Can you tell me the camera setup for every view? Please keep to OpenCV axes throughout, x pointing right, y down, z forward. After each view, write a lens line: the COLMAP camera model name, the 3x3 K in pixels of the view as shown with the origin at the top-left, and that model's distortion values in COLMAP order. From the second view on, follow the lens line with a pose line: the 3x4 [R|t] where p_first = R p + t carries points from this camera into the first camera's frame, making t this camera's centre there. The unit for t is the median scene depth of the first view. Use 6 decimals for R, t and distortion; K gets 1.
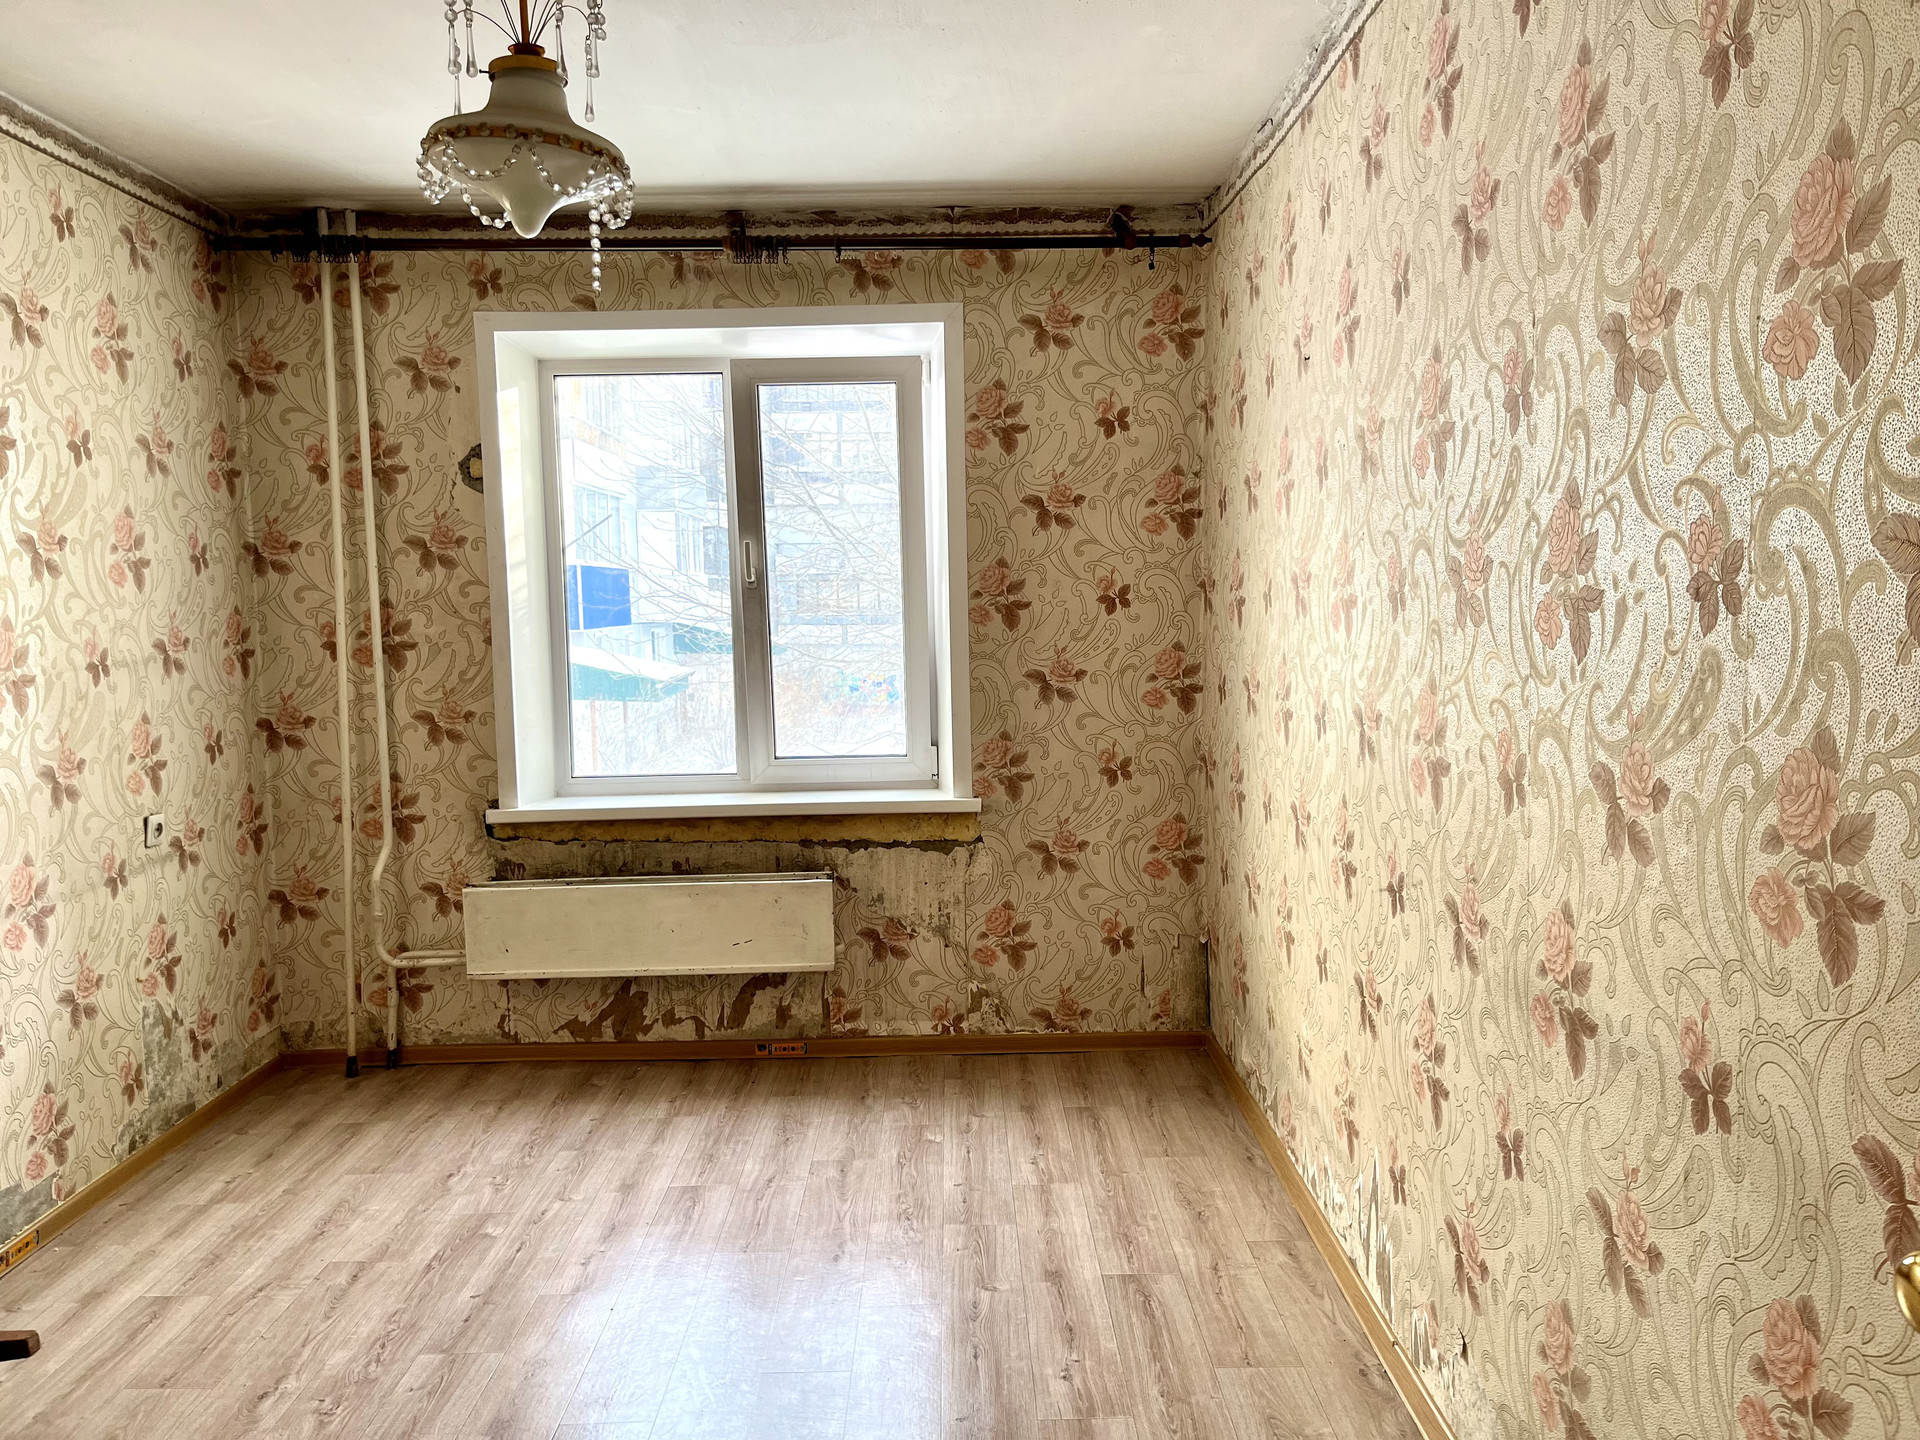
lens RADIAL K [[1431.9, 0, 960.0], [0, 1431.9, 720.0], [0, 0, 1]] dist [0.009412, -0.004941]
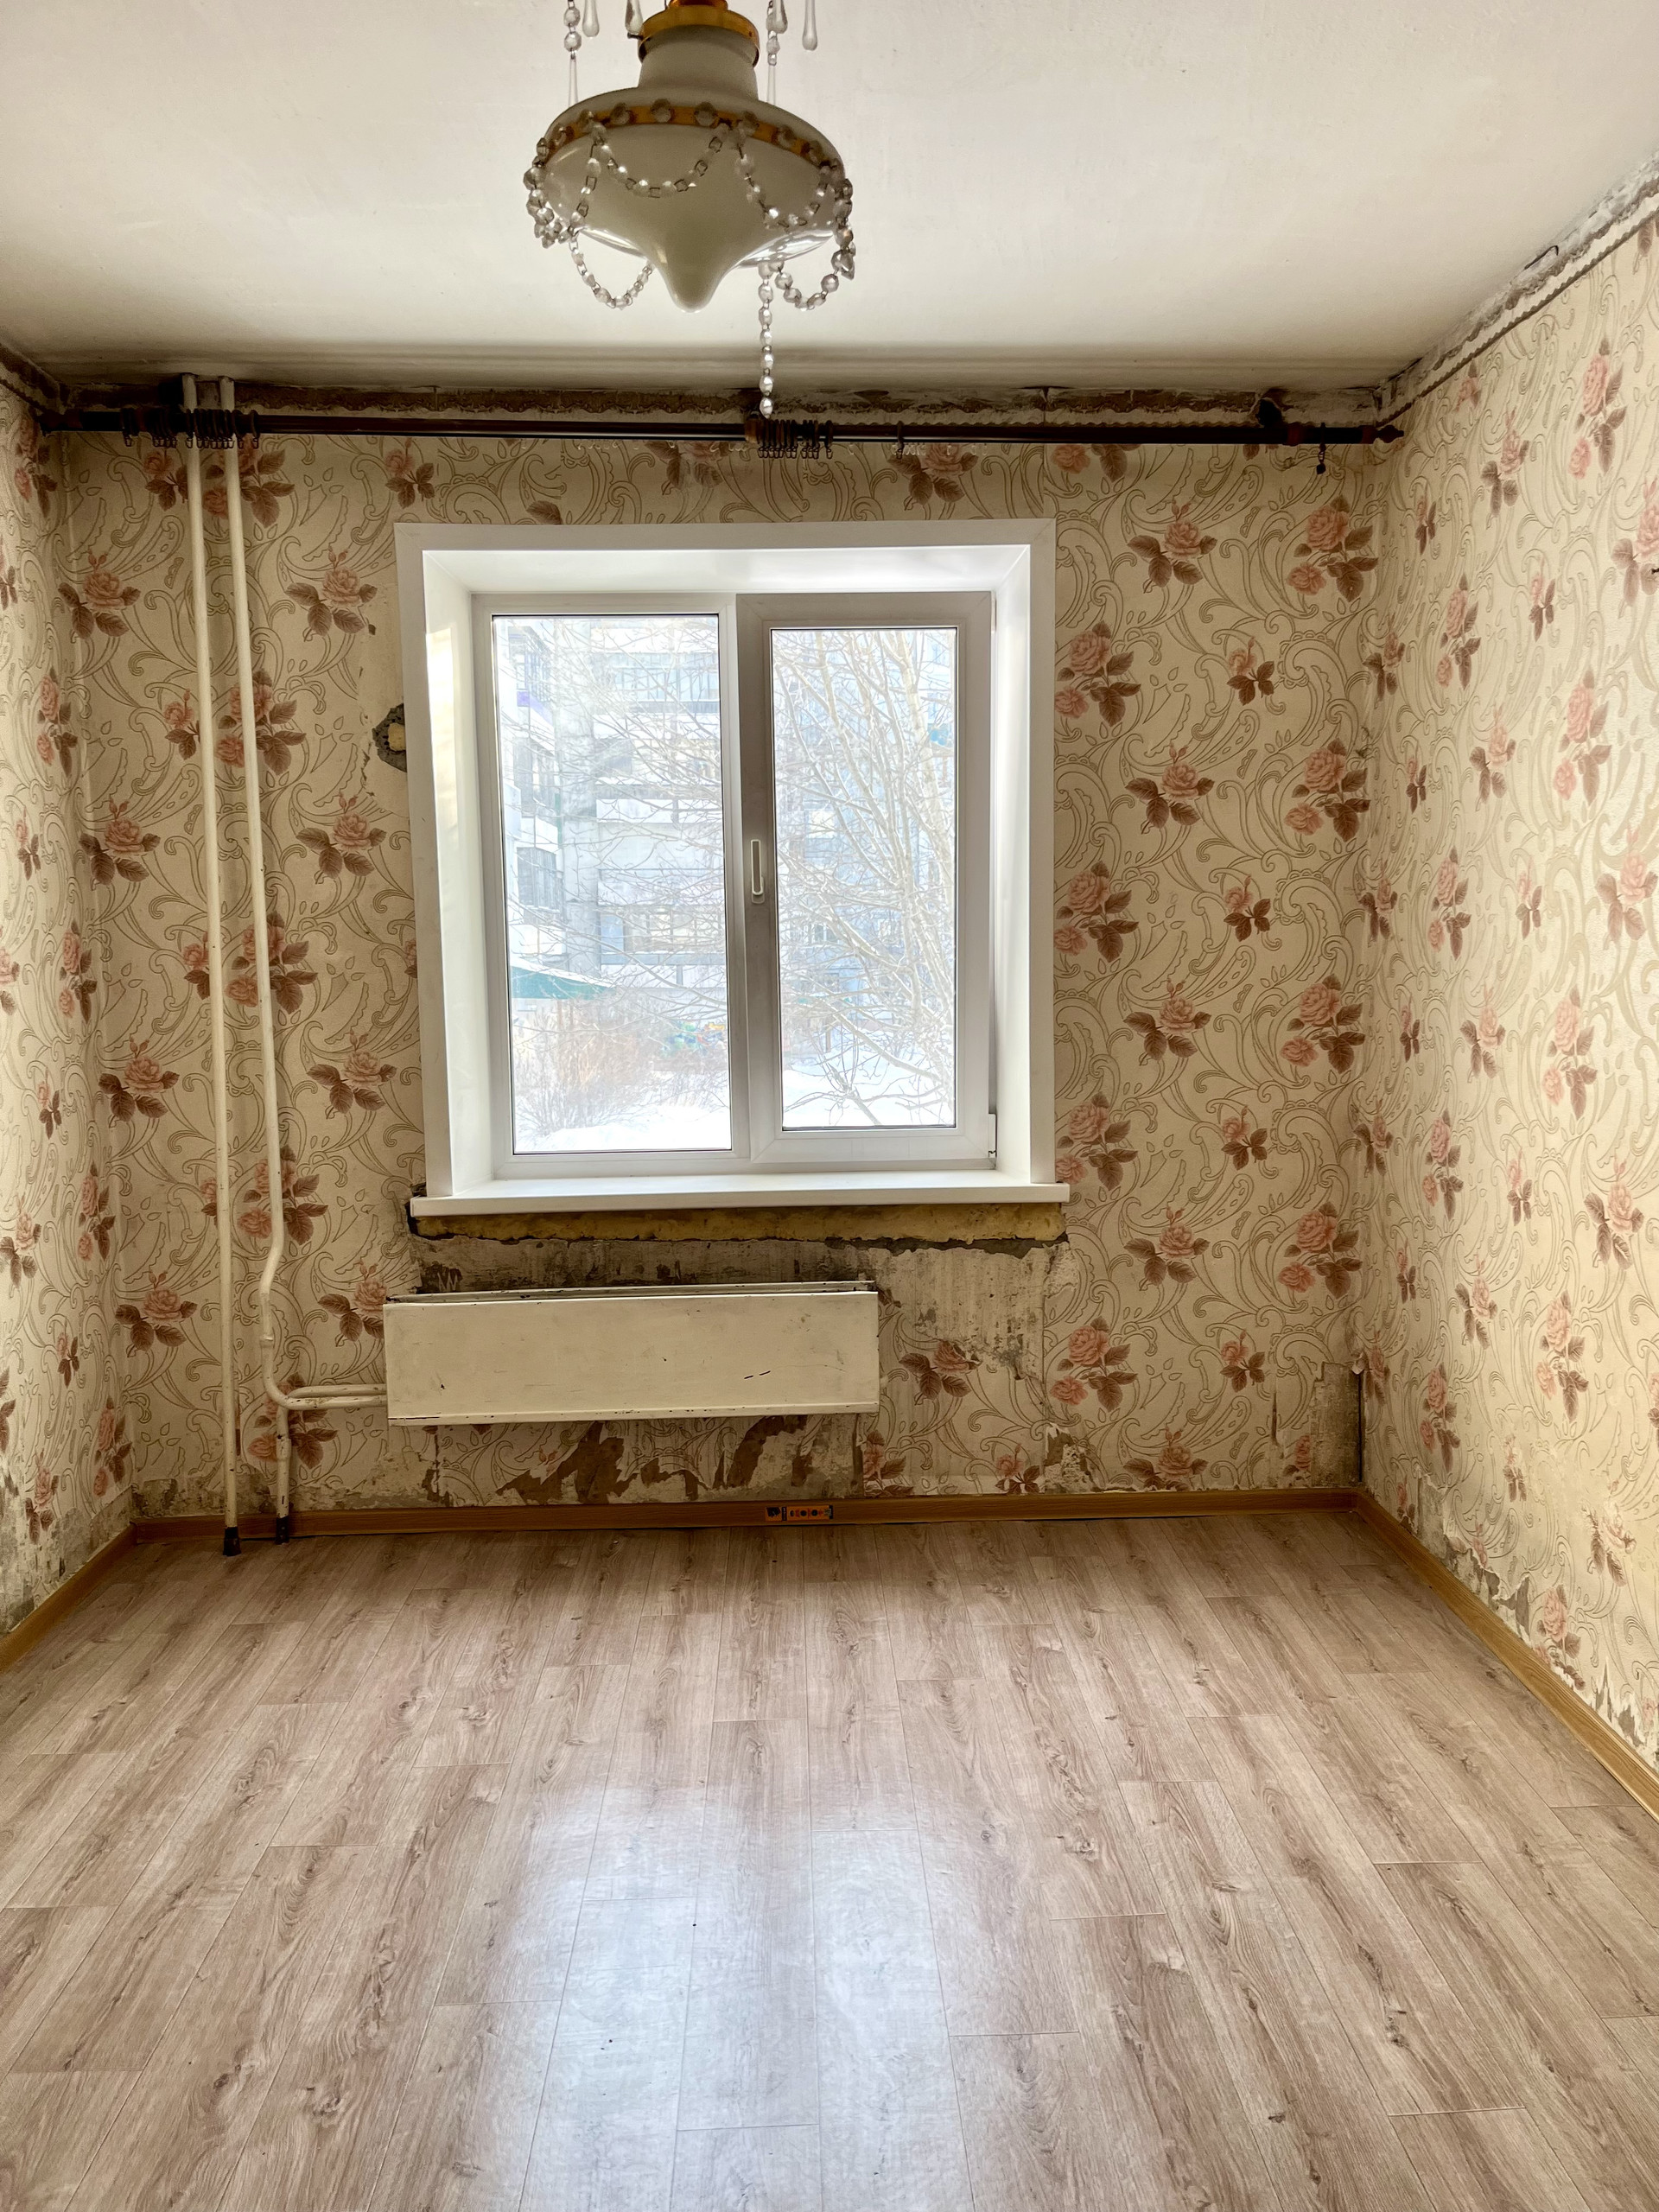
lens RADIAL K [[1677.2, 0, 864.2], [0, 1677.2, 1117.0], [0, 0, 1]] dist [0.010686, -0.002121]
pose [[0.999664, 0.002454, 0.025792, -0.118087], [-0.003084, 0.999697, 0.024420, -0.001647], [-0.025724, -0.024491, 0.999369, 0.122490]]
